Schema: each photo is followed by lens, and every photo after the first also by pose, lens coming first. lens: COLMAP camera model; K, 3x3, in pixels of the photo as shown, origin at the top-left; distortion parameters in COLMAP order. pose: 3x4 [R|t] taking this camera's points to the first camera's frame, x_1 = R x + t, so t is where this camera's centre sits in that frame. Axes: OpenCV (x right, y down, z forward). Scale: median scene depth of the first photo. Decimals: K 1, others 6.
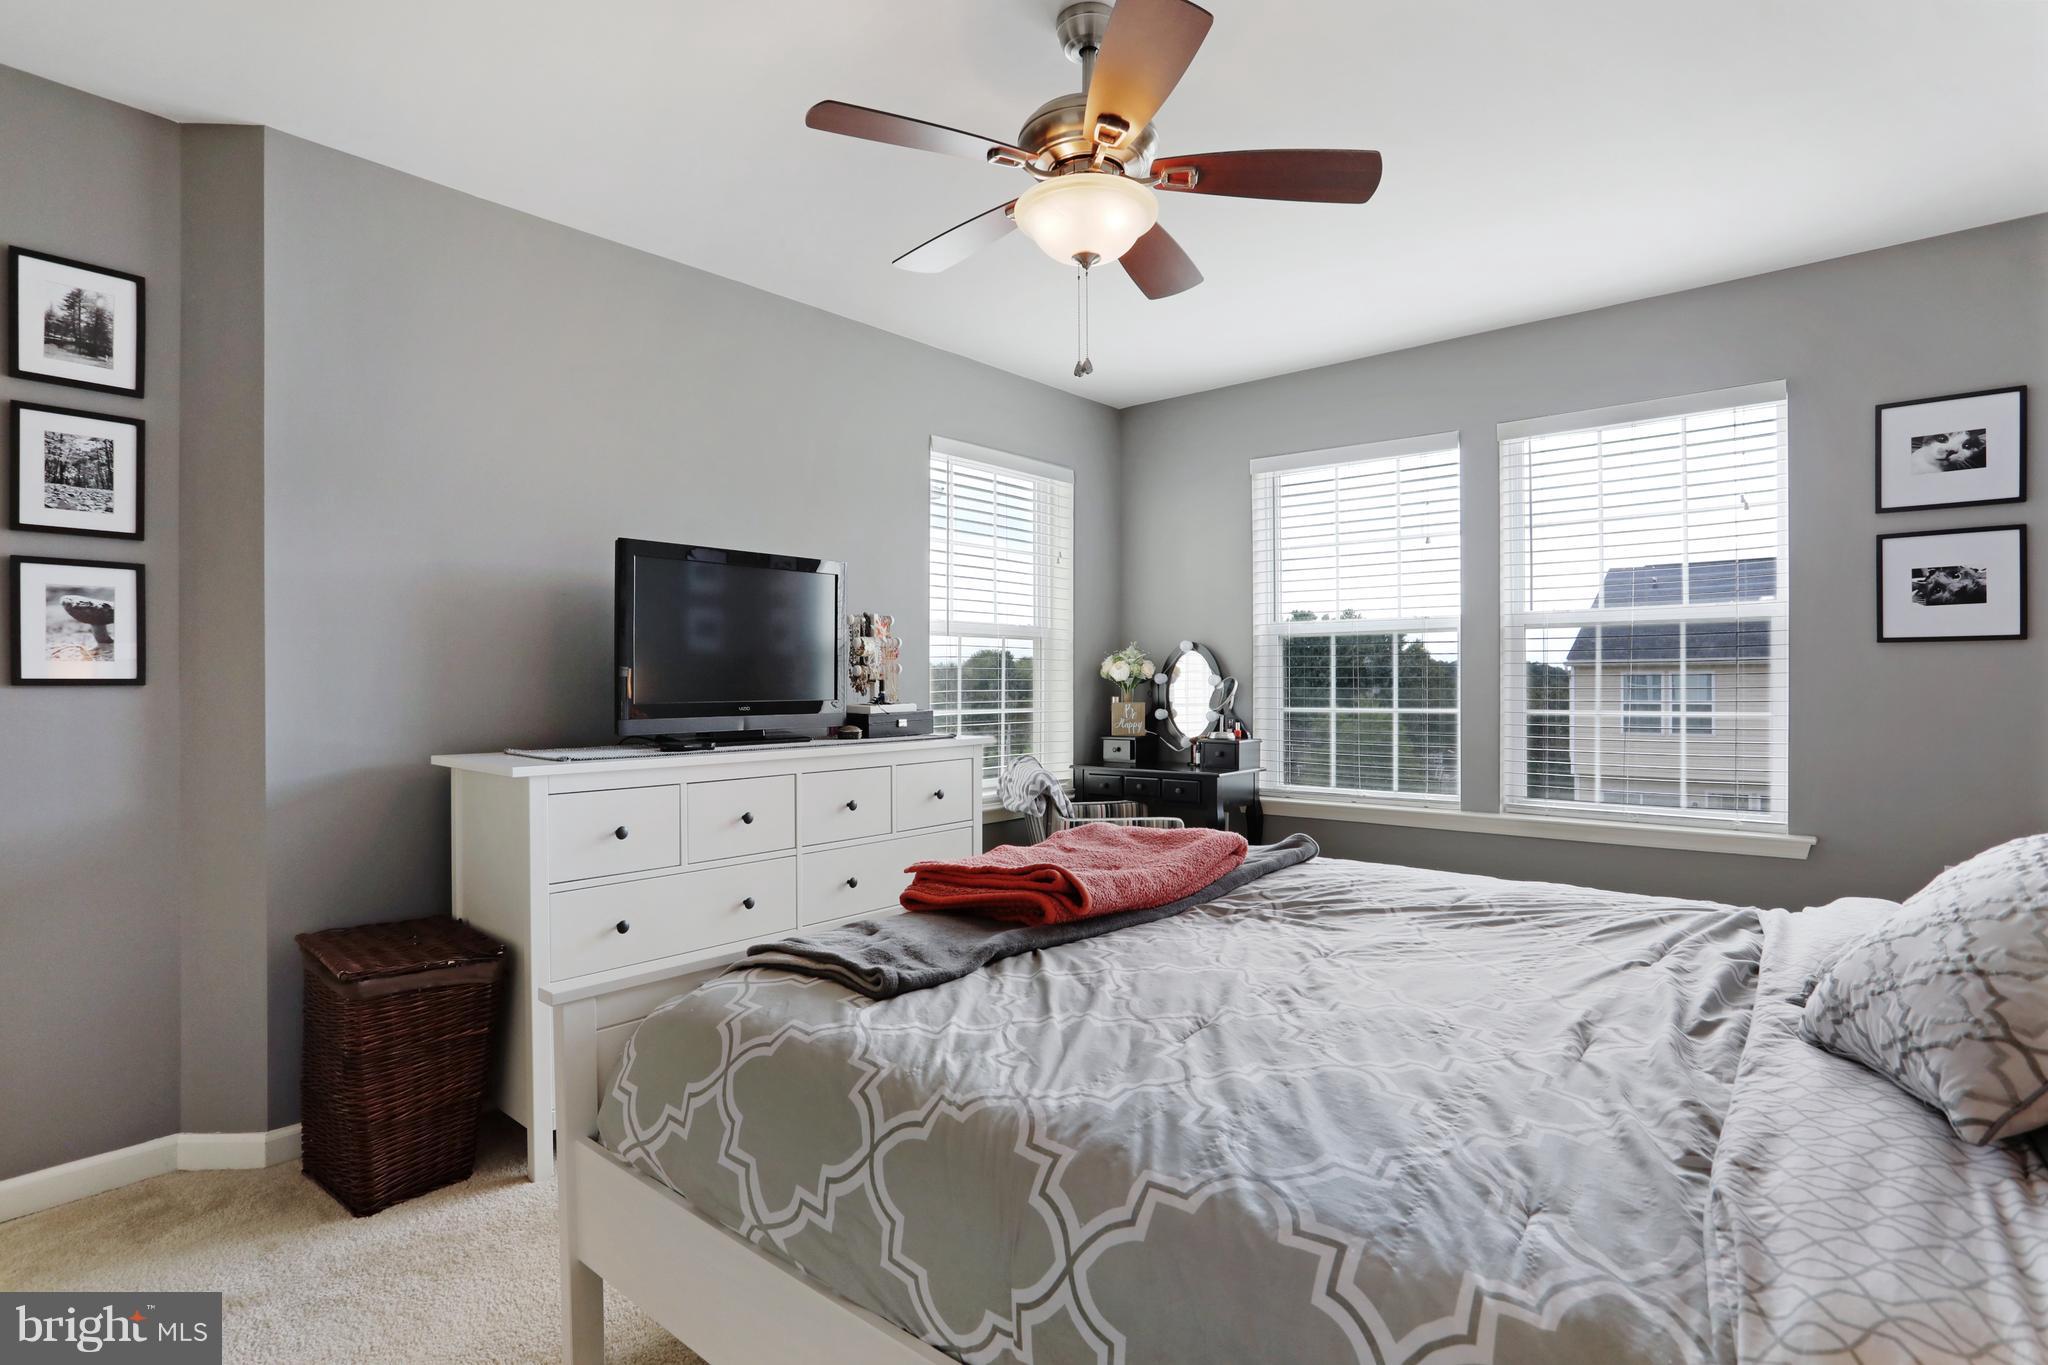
lens RADIAL K [[1002.7, 0, 1024.0], [0, 1002.7, 682.5], [0, 0, 1]] dist [-0.033916, 0.000482]
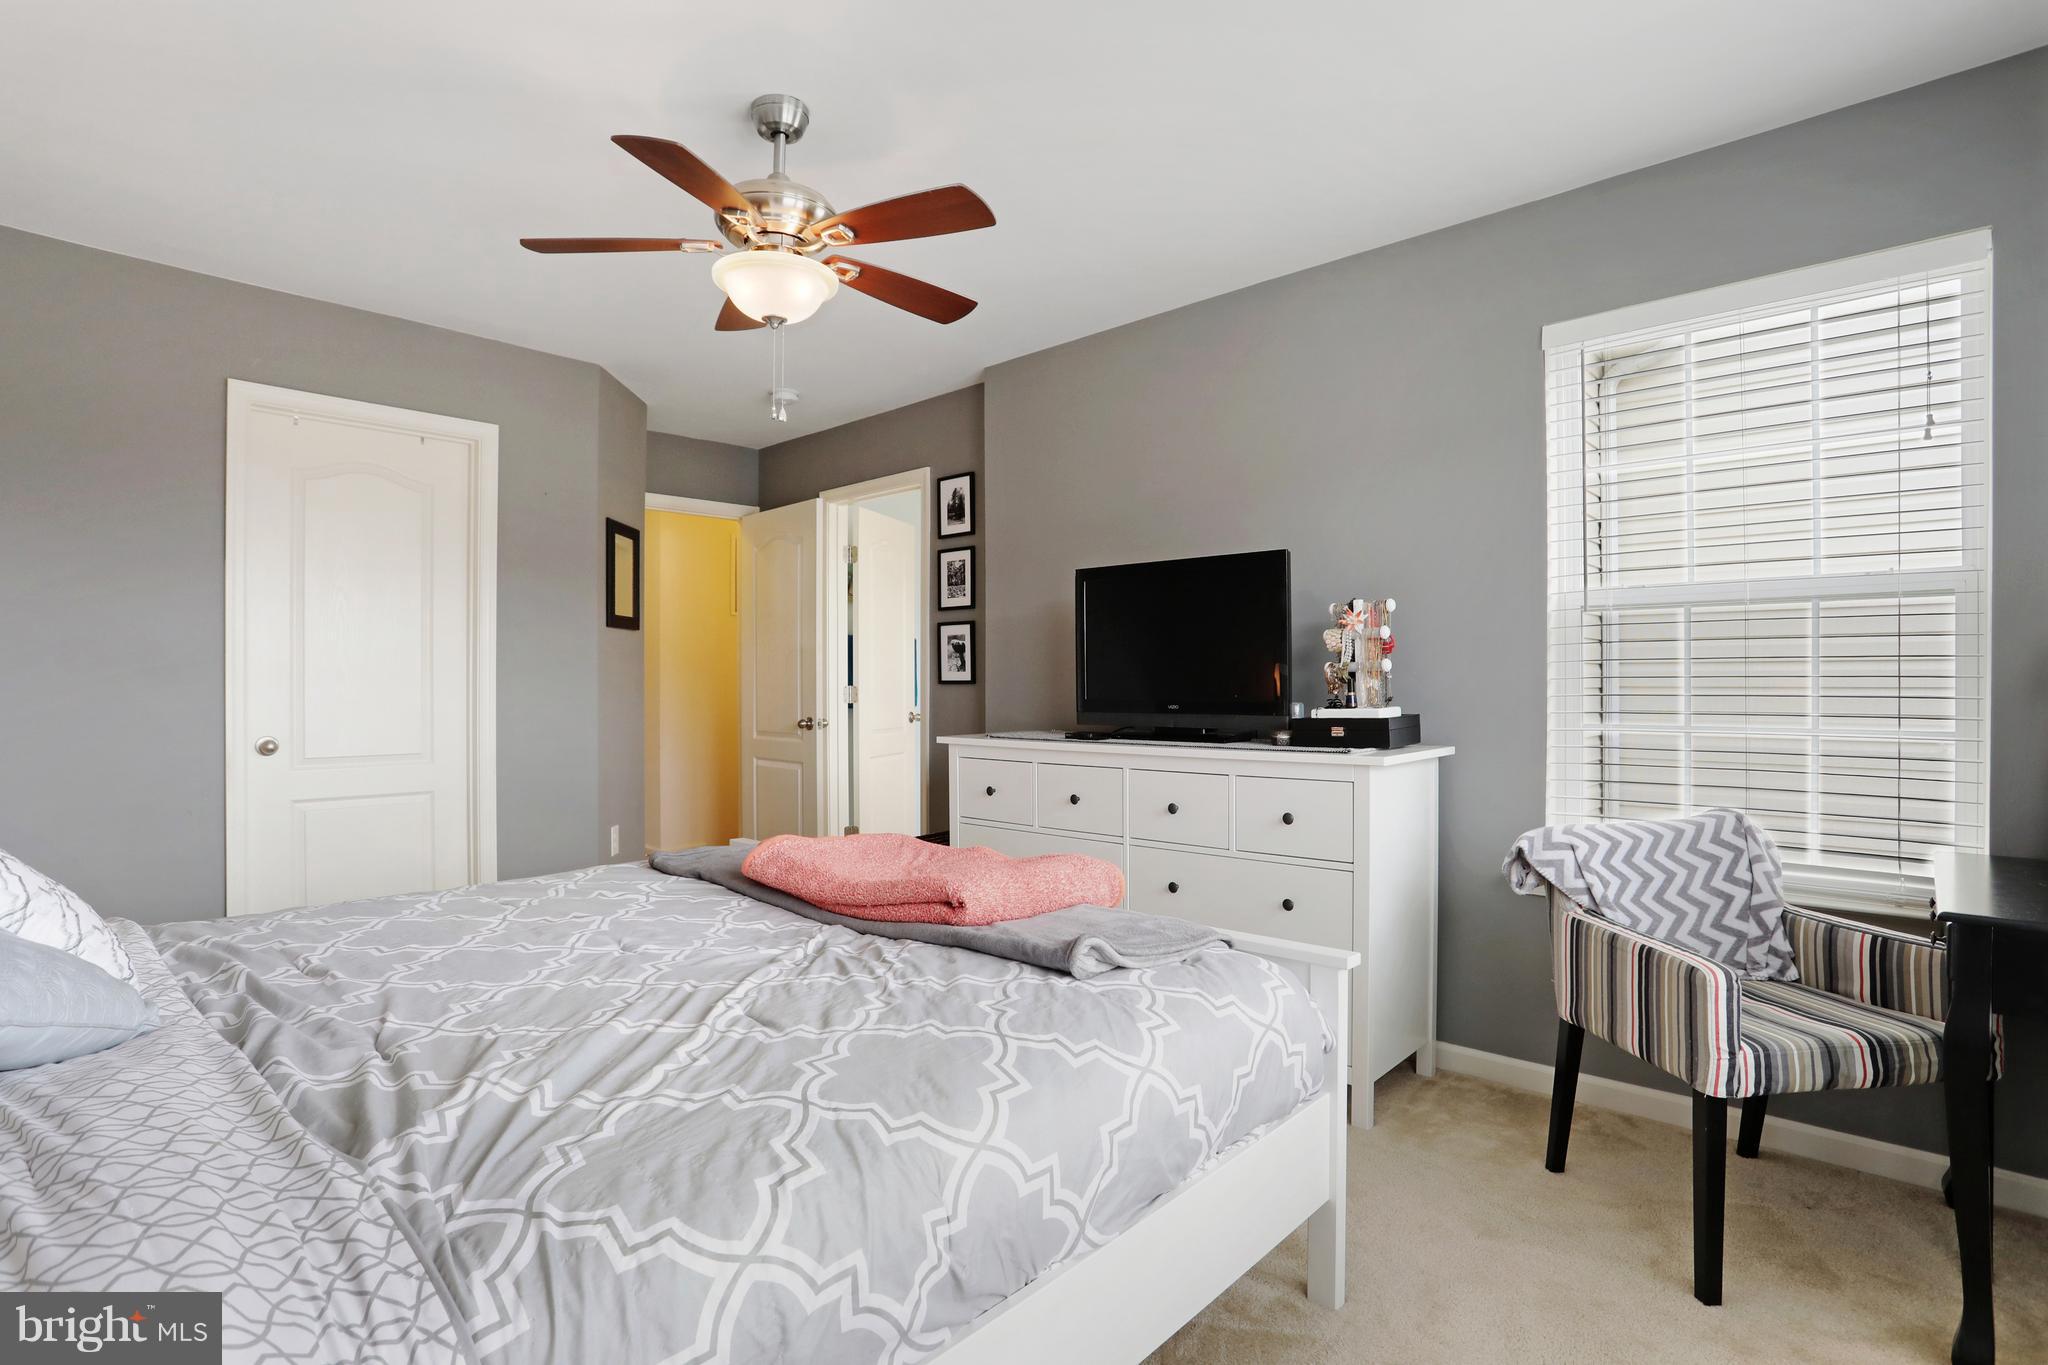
lens RADIAL K [[1002.7, 0, 1024.0], [0, 1002.7, 682.5], [0, 0, 1]] dist [-0.033916, 0.000482]
pose [[-0.032799, 0.000032, -0.999462, 0.632760], [0.000504, 1.000000, 0.000016, -0.000143], [0.999462, -0.000503, -0.032799, 0.691669]]
